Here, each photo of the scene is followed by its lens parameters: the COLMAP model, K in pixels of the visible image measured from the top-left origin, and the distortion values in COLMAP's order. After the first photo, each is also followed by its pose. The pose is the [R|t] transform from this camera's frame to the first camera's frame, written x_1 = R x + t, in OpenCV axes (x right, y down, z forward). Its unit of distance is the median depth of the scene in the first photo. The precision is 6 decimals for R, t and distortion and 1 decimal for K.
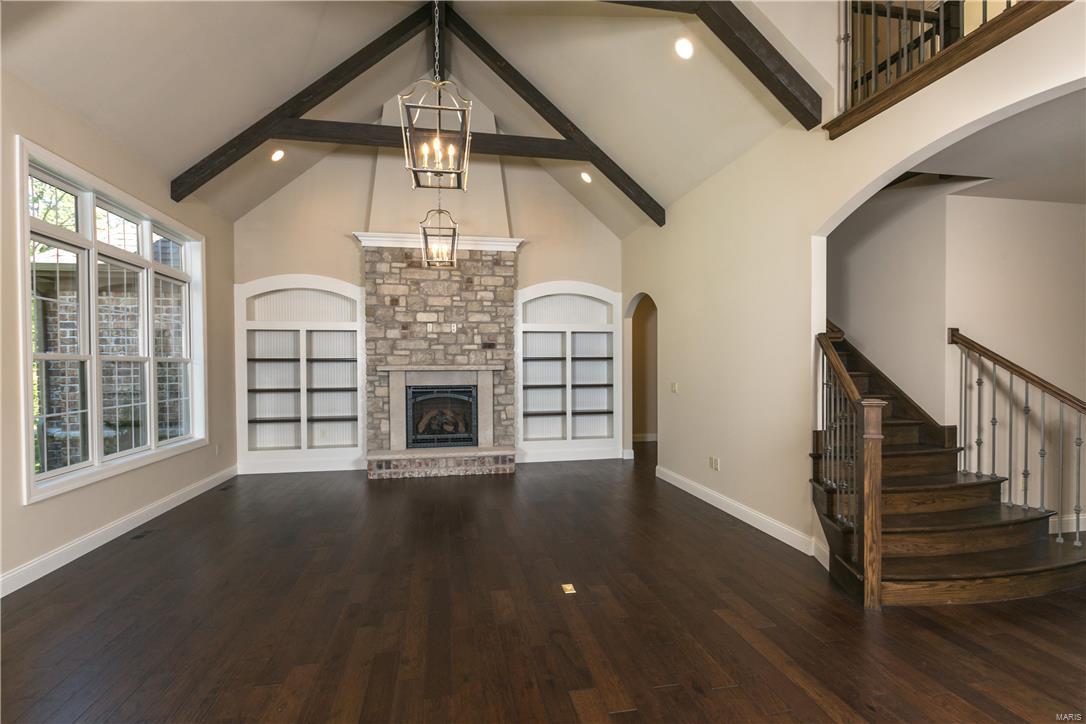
lens RADIAL K [[486.7, 0, 524.2], [0, 486.7, 367.9], [0, 0, 1]] dist [0.018475, 0.000162]
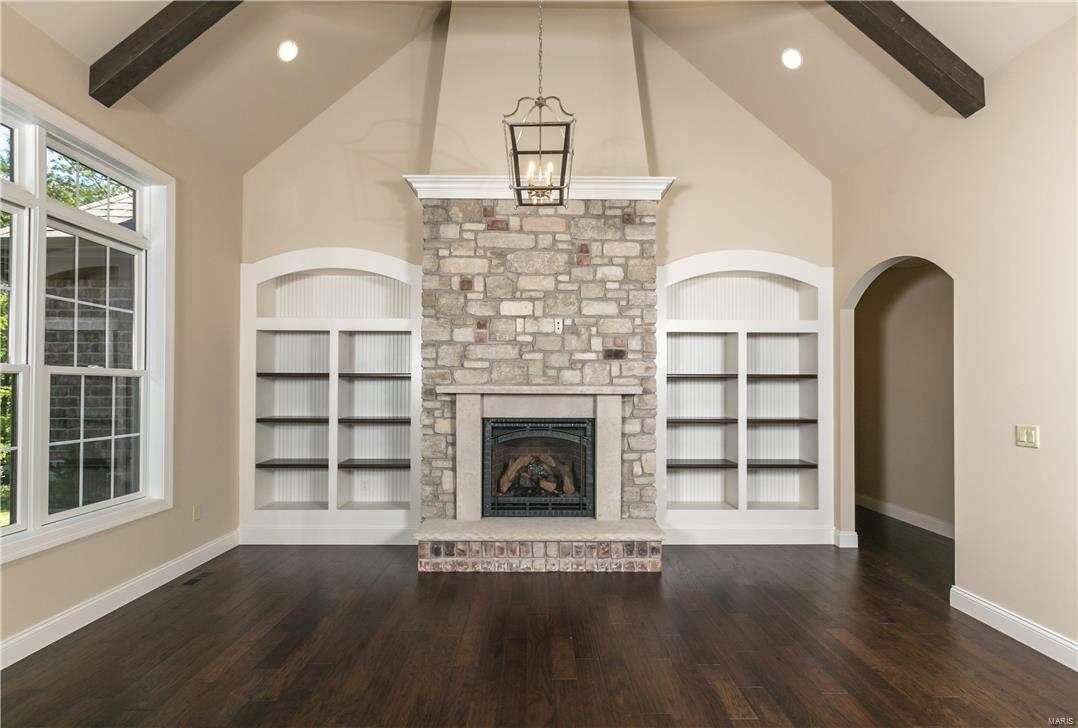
lens RADIAL K [[489.8, 0, 539.0], [0, 489.8, 382.0], [0, 0, 1]] dist [0.000357, 0.000035]
pose [[0.986287, 0.007886, -0.164850, -0.066366], [-0.010898, 0.999790, -0.017370, 0.001184], [0.164679, 0.018928, 0.986166, 0.385395]]
